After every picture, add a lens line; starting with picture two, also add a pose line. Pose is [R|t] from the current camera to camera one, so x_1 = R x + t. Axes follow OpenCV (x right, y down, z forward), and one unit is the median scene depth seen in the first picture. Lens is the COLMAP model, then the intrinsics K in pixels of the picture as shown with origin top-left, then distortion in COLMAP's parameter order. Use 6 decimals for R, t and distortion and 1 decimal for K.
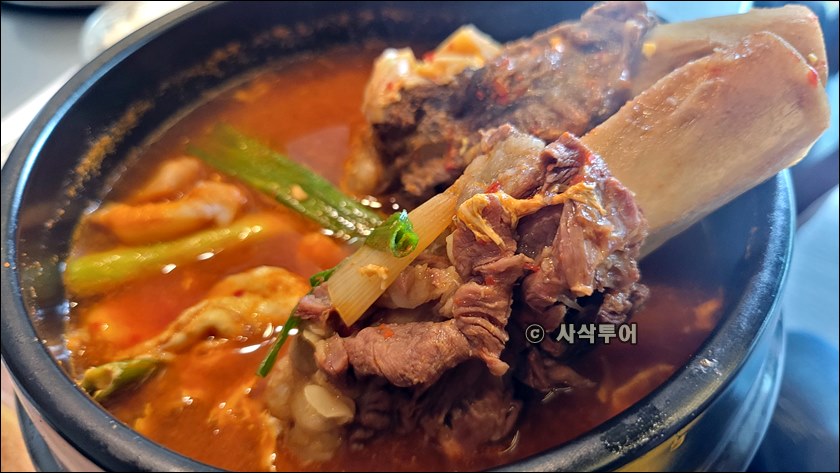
lens RADIAL K [[654.8, 0, 425.0], [0, 654.8, 239.5], [0, 0, 1]] dist [-0.047529, -0.004573]
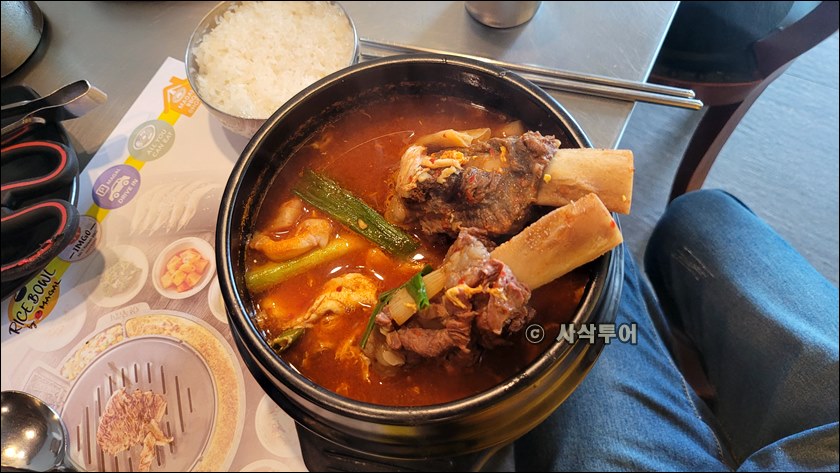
lens RADIAL K [[654.8, 0, 425.0], [0, 654.8, 239.5], [0, 0, 1]] dist [-0.047529, -0.004573]
pose [[0.998379, -0.039120, -0.041339, 0.063590], [0.050859, 0.939241, 0.339470, -0.808844], [0.025548, -0.341023, 0.939708, -0.884455]]
